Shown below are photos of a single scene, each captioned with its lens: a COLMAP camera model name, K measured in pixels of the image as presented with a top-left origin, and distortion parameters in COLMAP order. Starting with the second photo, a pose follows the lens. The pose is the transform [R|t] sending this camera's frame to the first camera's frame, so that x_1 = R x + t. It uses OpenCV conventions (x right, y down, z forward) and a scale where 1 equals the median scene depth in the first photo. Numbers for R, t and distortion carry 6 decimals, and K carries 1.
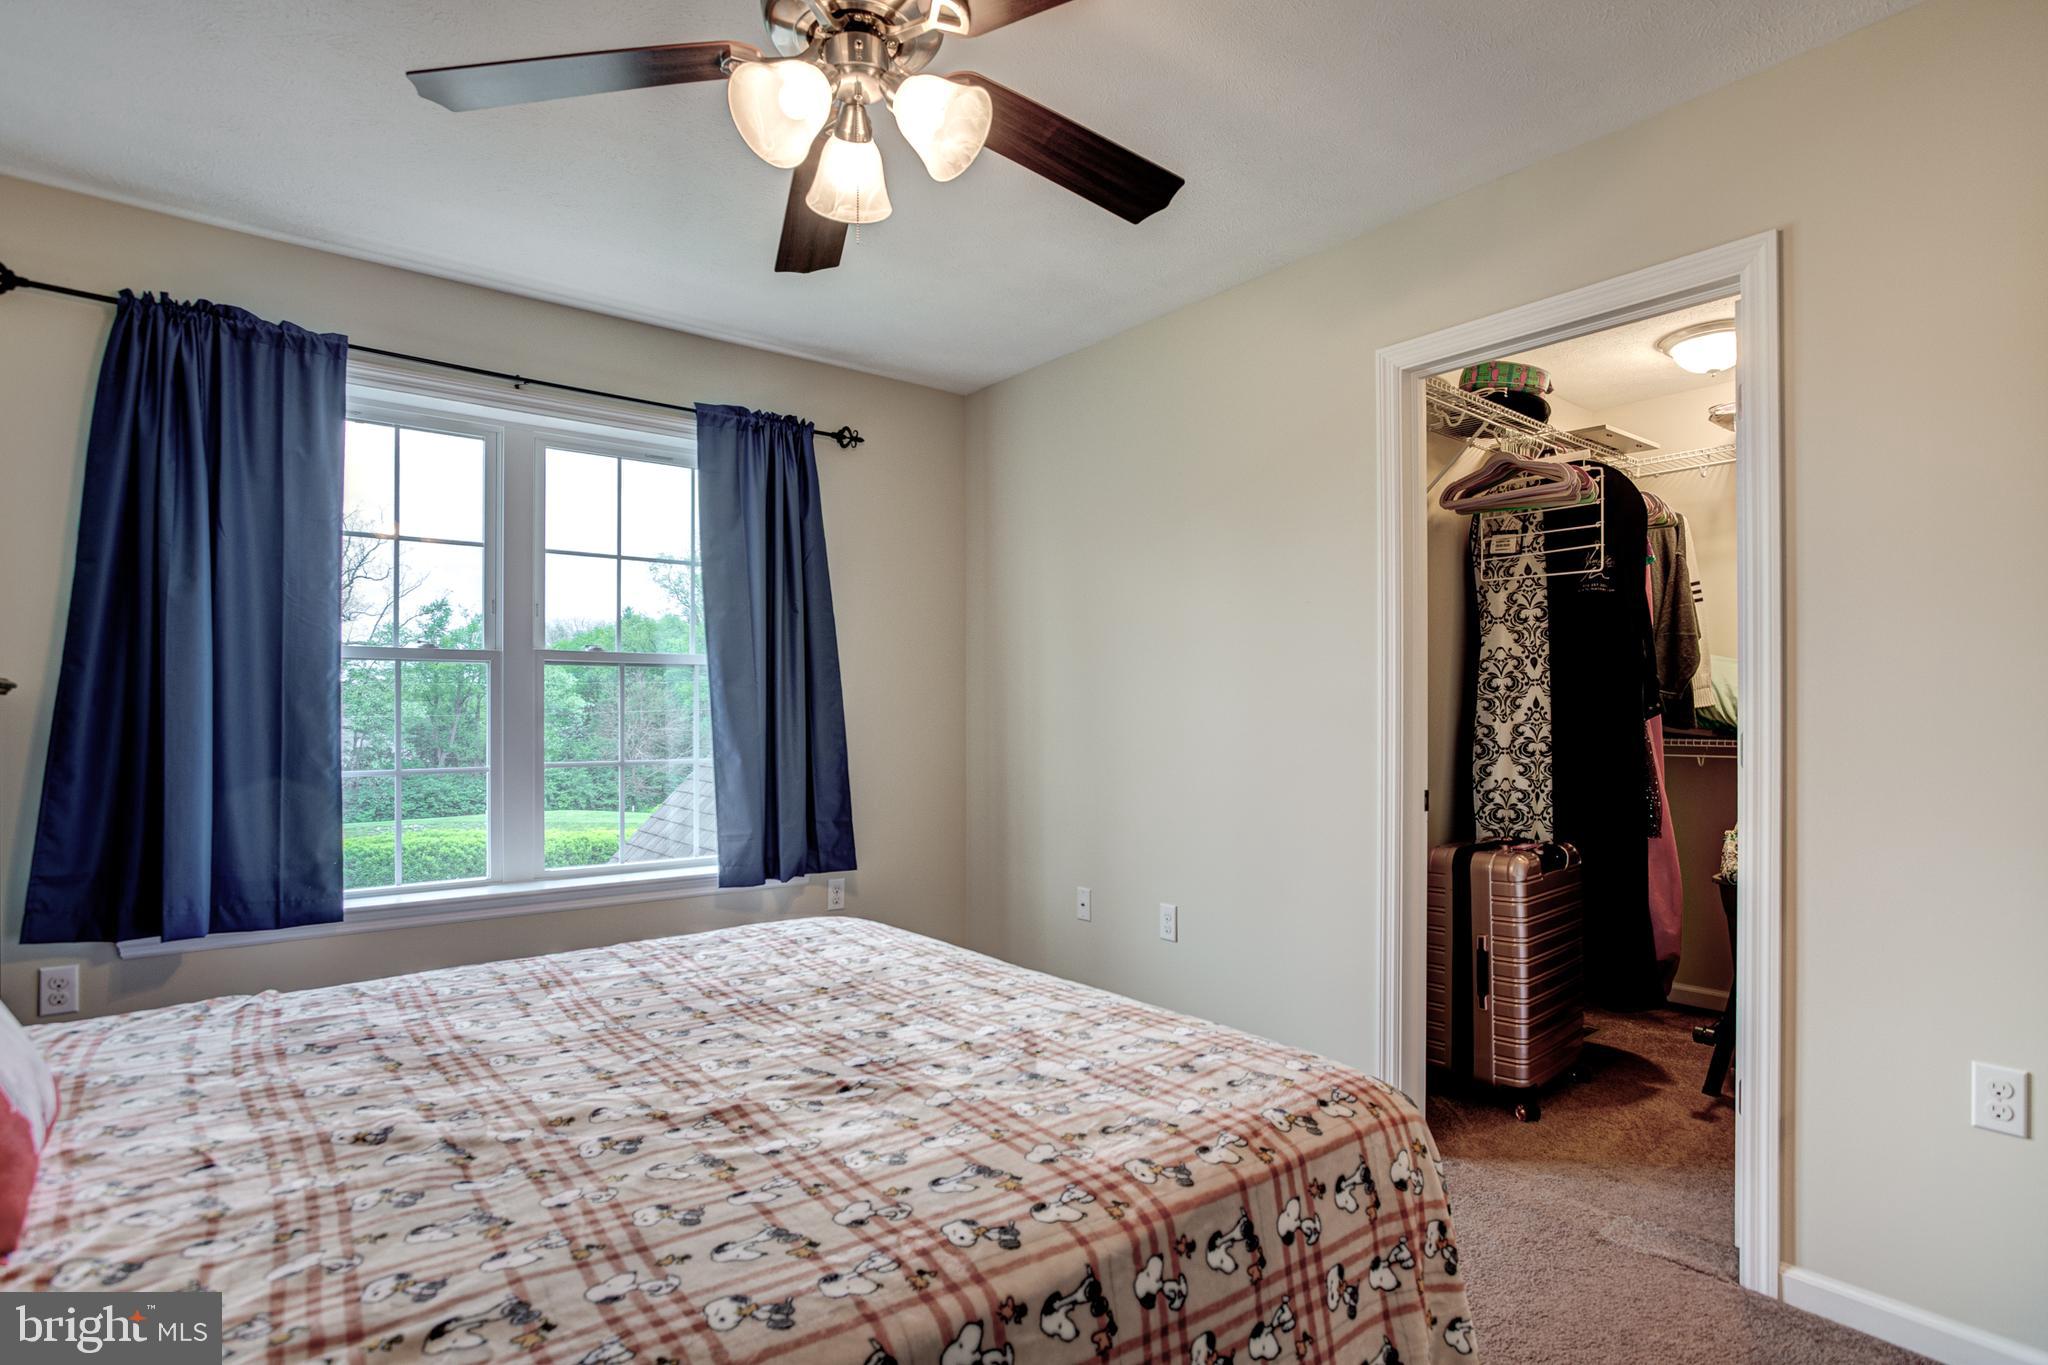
lens RADIAL K [[1027.5, 0, 1009.7], [0, 1027.5, 704.7], [0, 0, 1]] dist [-0.056326, 0.033708]
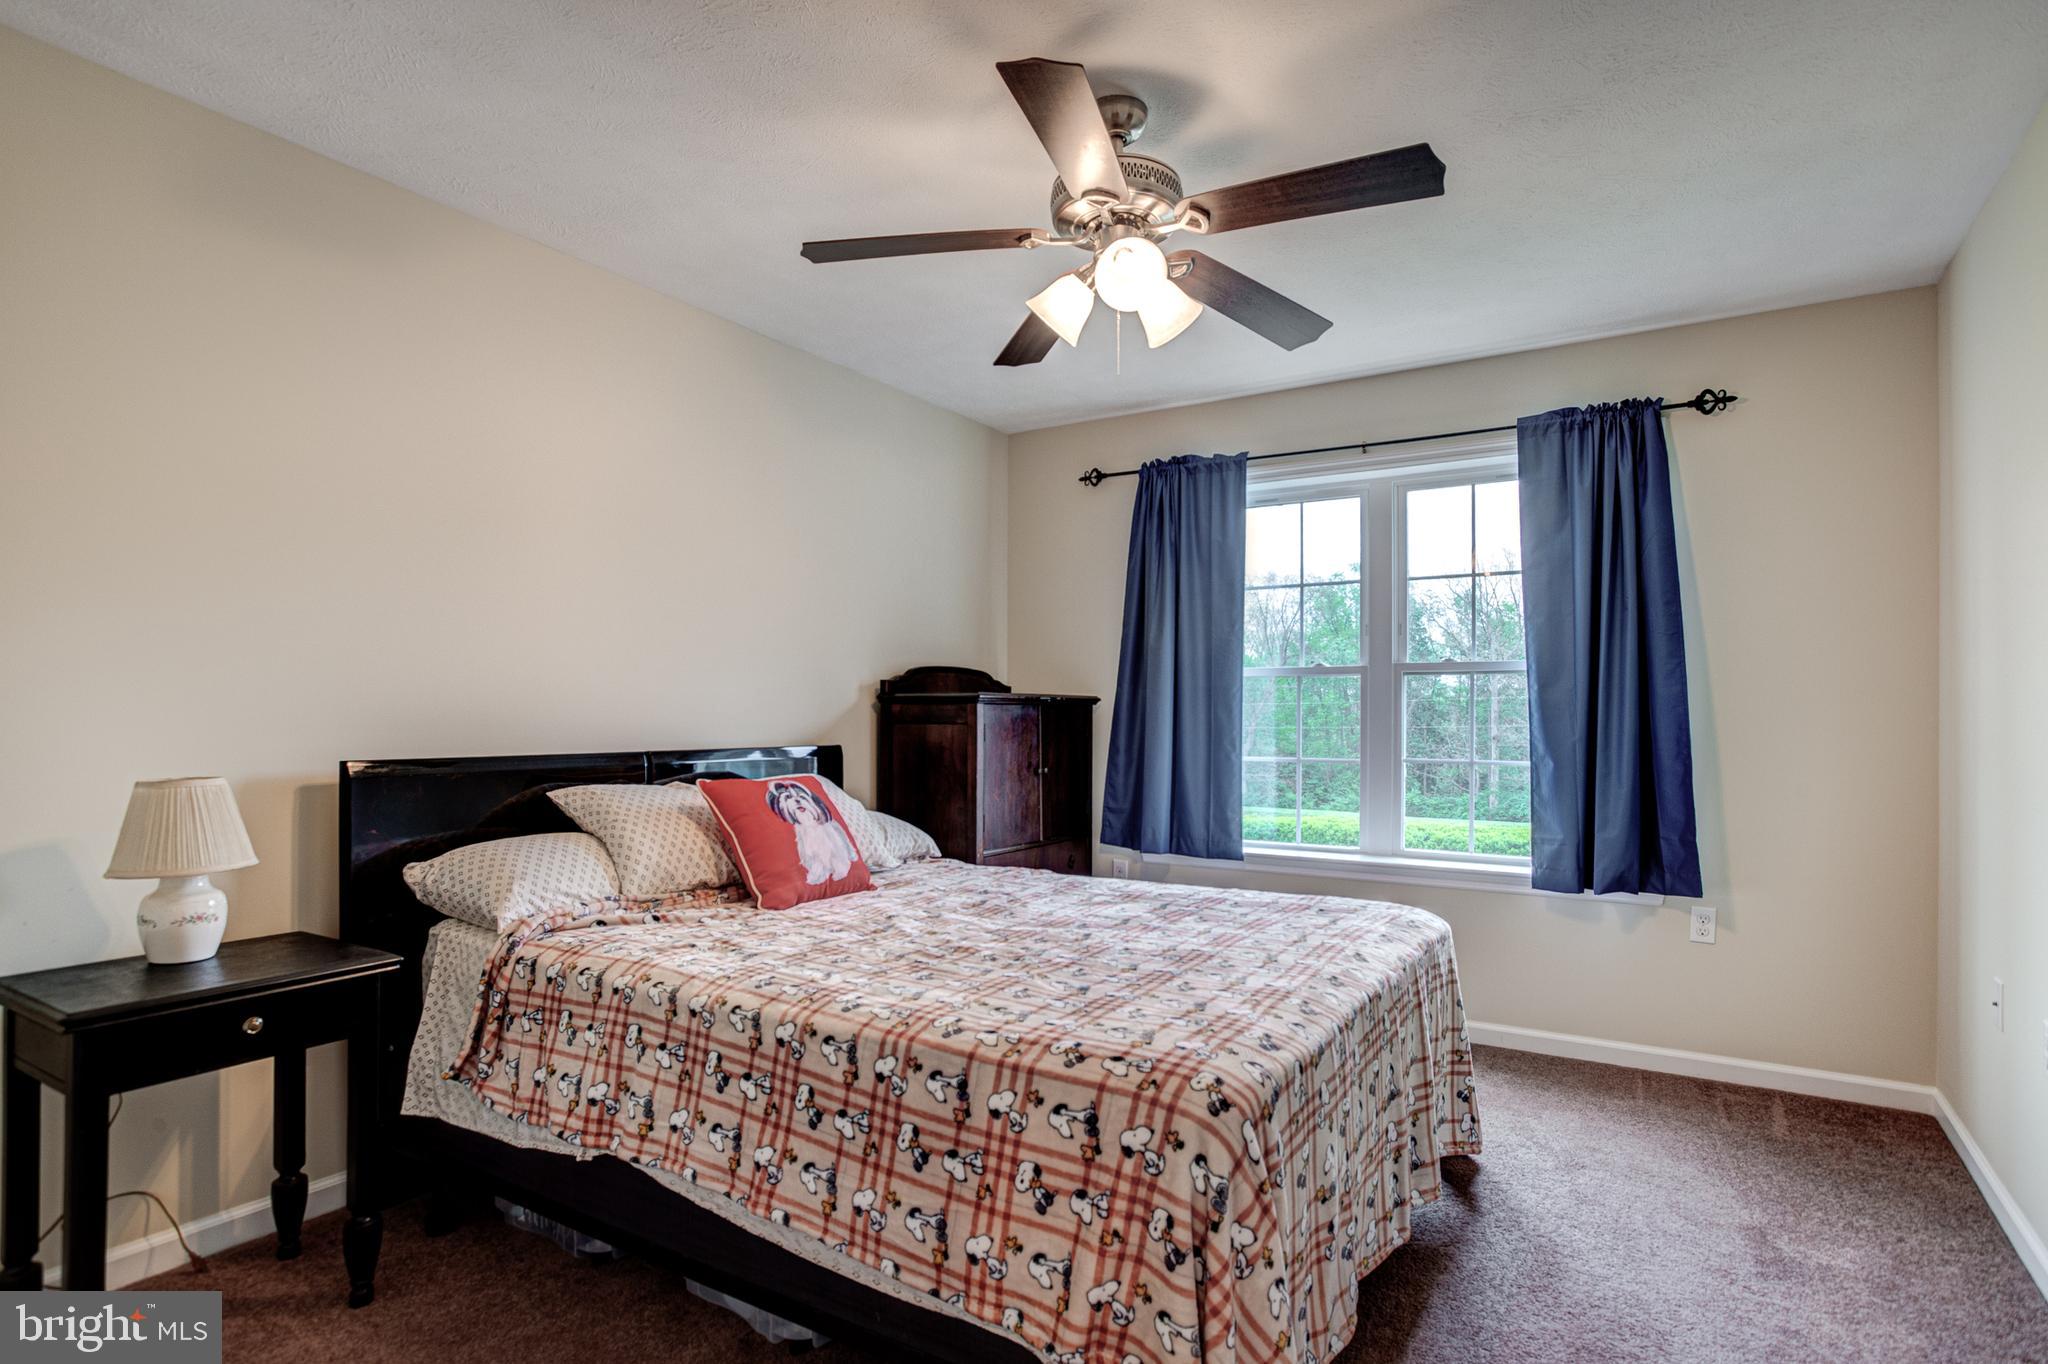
lens RADIAL K [[1024.7, 0, 1018.2], [0, 1024.7, 654.2], [0, 0, 1]] dist [-0.061102, 0.031119]
pose [[0.328403, -0.049959, -0.943215, 0.506653], [0.003154, 0.998653, -0.051797, -0.003125], [0.944532, 0.014035, 0.328118, 0.186053]]
